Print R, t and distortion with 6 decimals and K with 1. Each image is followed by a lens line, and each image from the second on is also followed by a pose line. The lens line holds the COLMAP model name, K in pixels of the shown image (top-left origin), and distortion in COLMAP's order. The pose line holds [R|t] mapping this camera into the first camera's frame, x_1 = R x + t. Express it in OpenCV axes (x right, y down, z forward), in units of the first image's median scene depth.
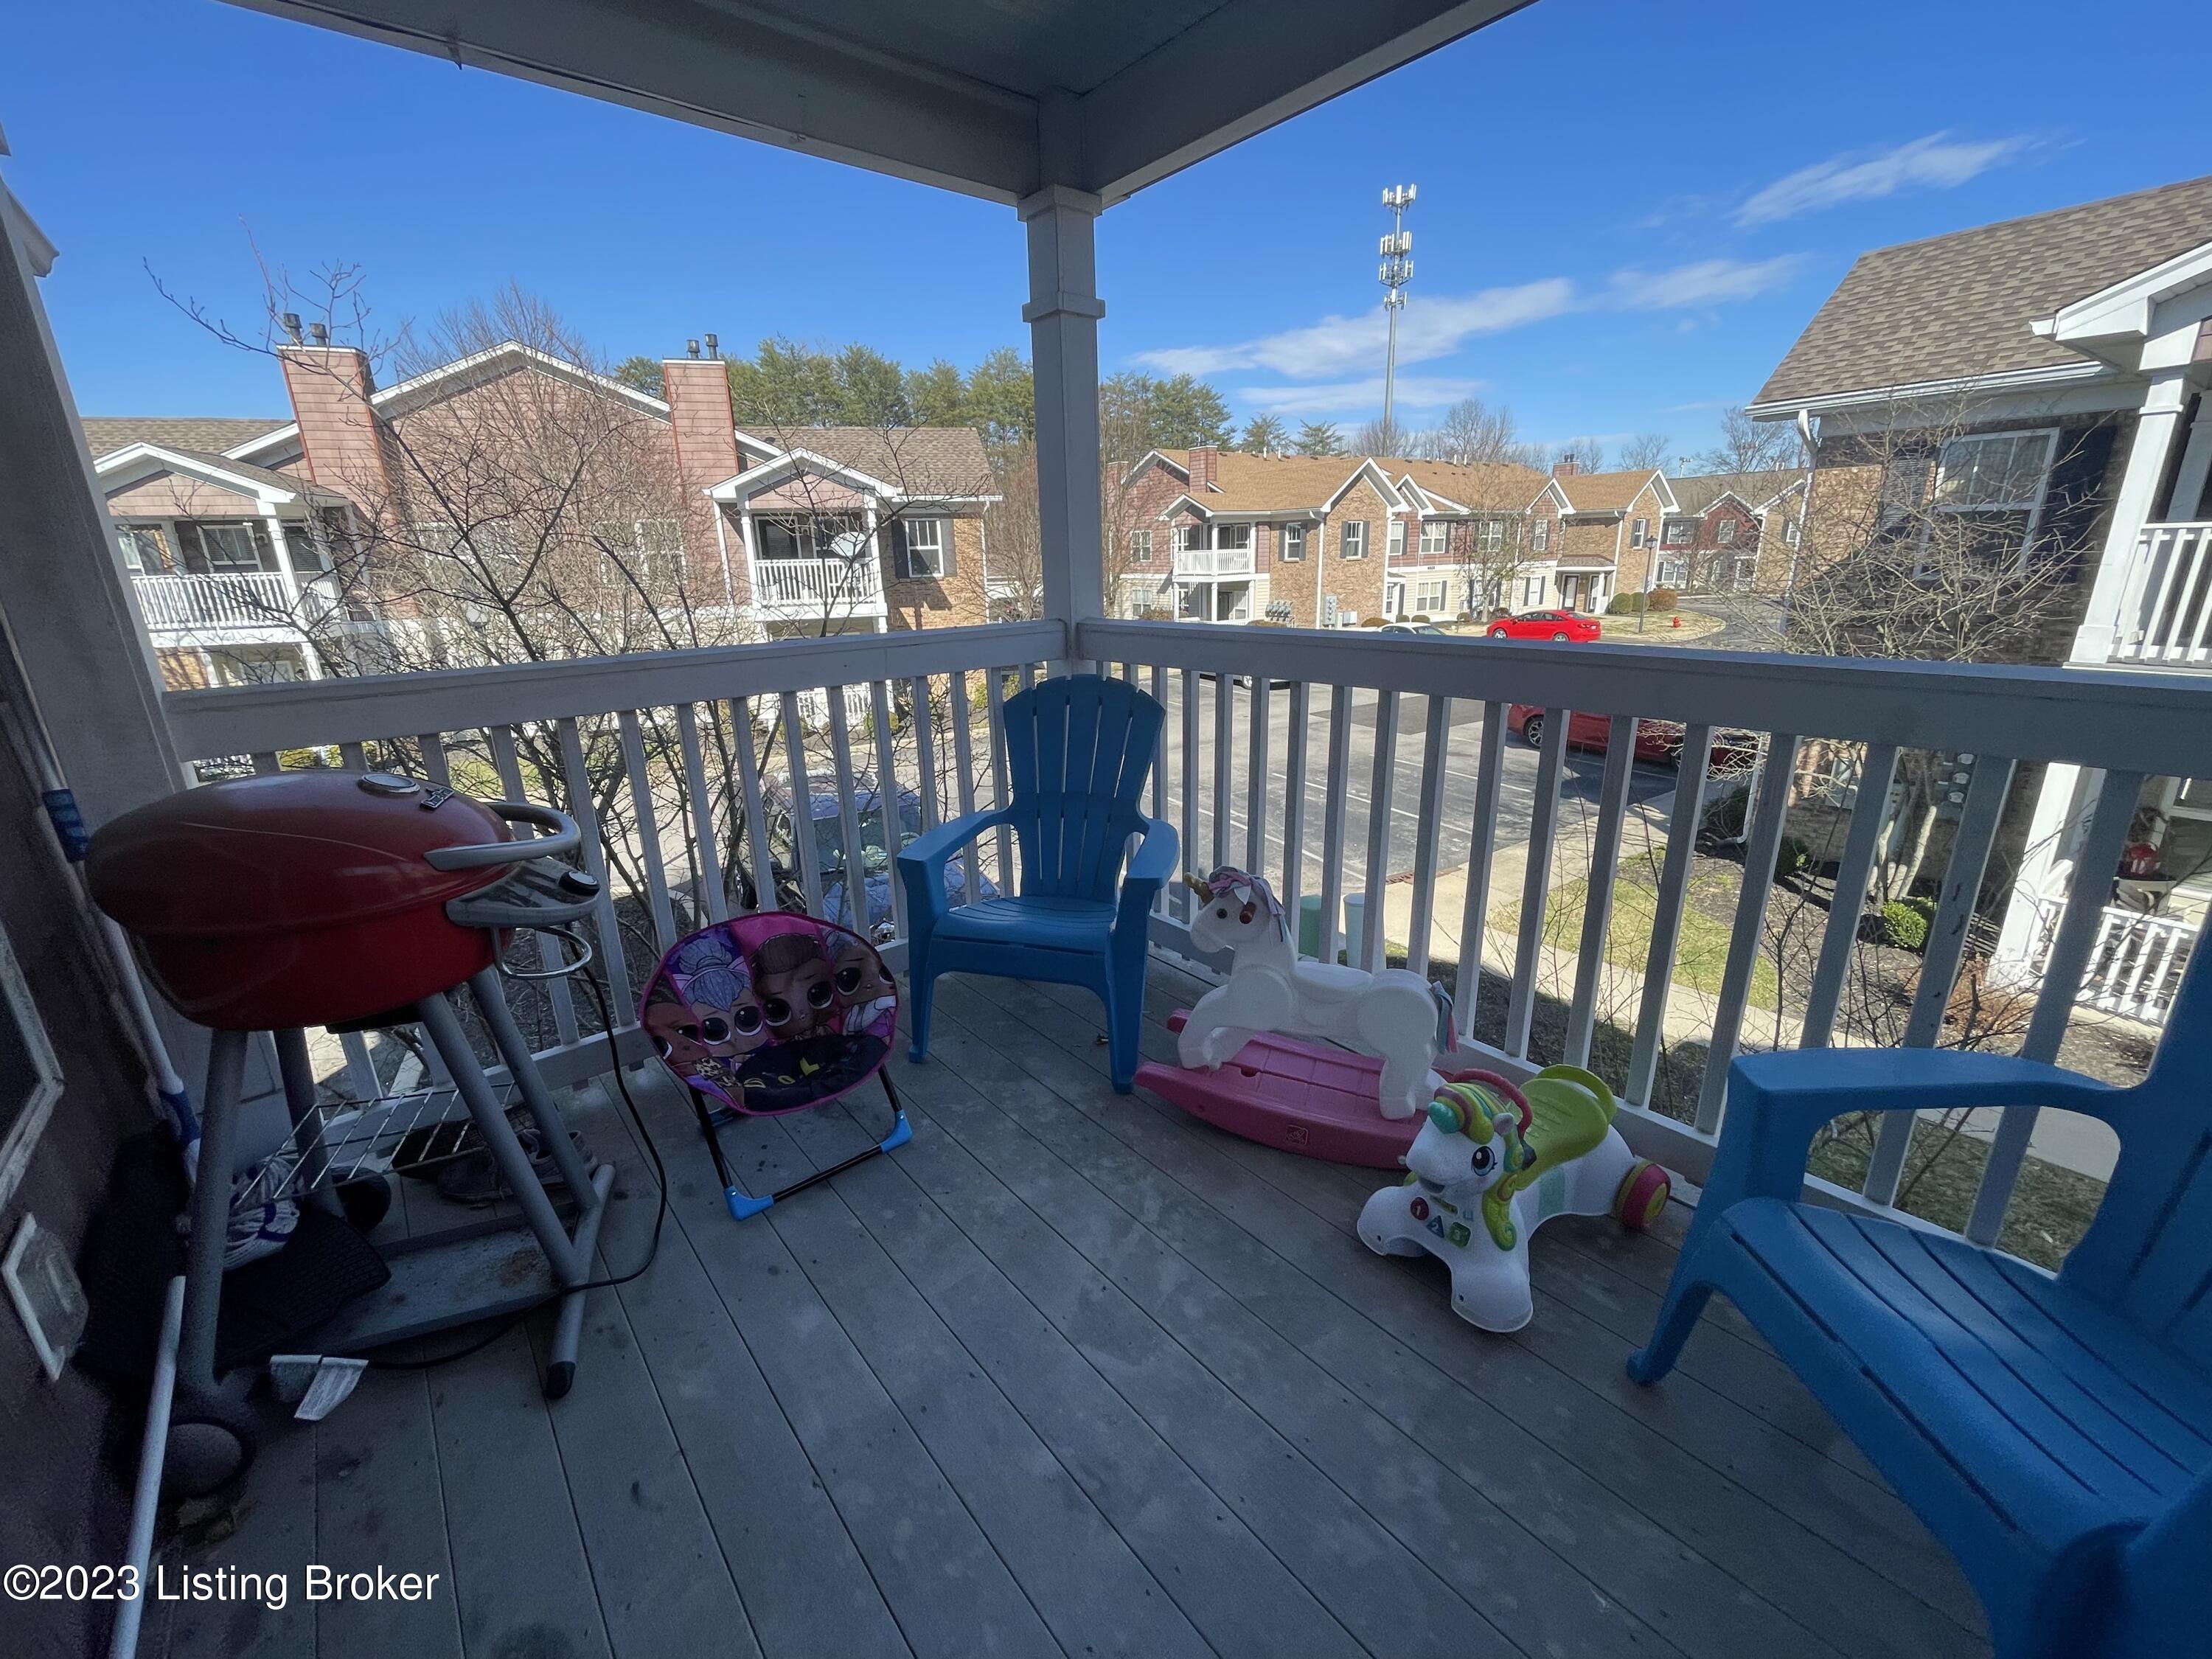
lens RADIAL K [[880.9, 0, 1106.0], [0, 880.9, 829.5], [0, 0, 1]] dist [-0.001574, -0.000267]
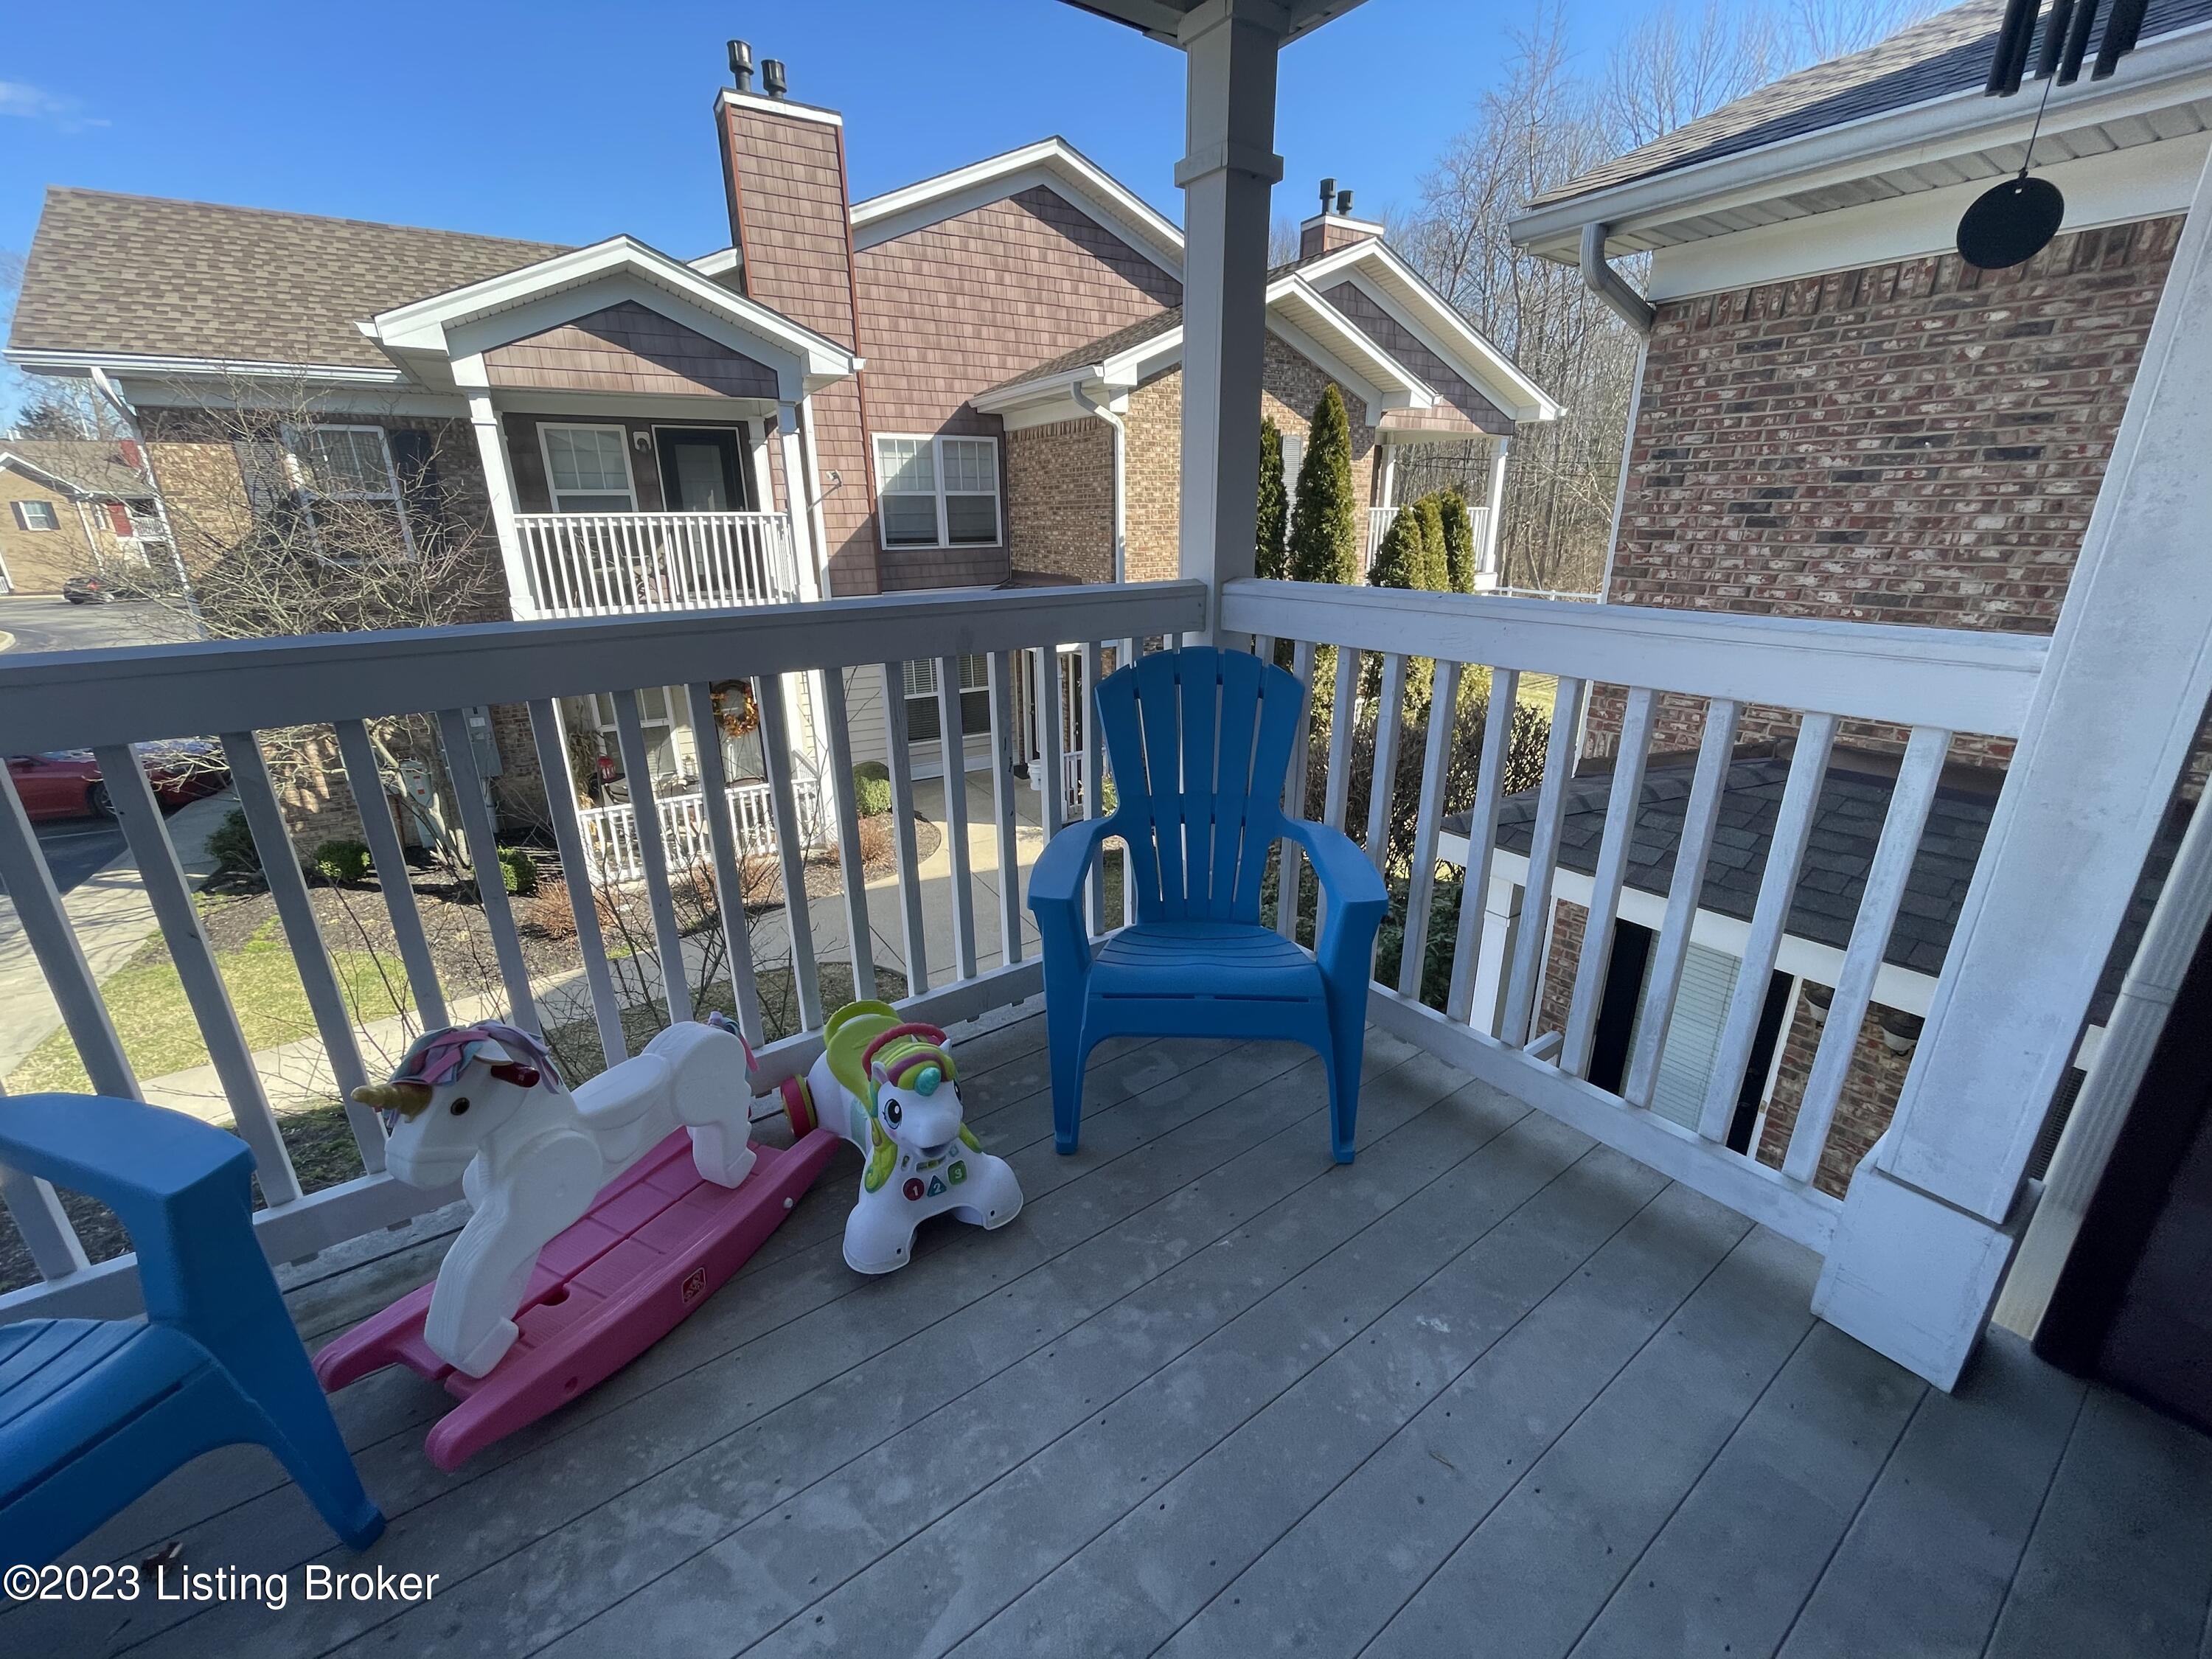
lens RADIAL K [[880.9, 0, 1106.0], [0, 880.9, 829.5], [0, 0, 1]] dist [-0.001574, -0.000267]
pose [[0.089383, -0.312928, 0.945562, -0.078427], [0.301727, 0.913258, 0.273716, -0.025563], [-0.949195, 0.260836, 0.176049, 0.095539]]
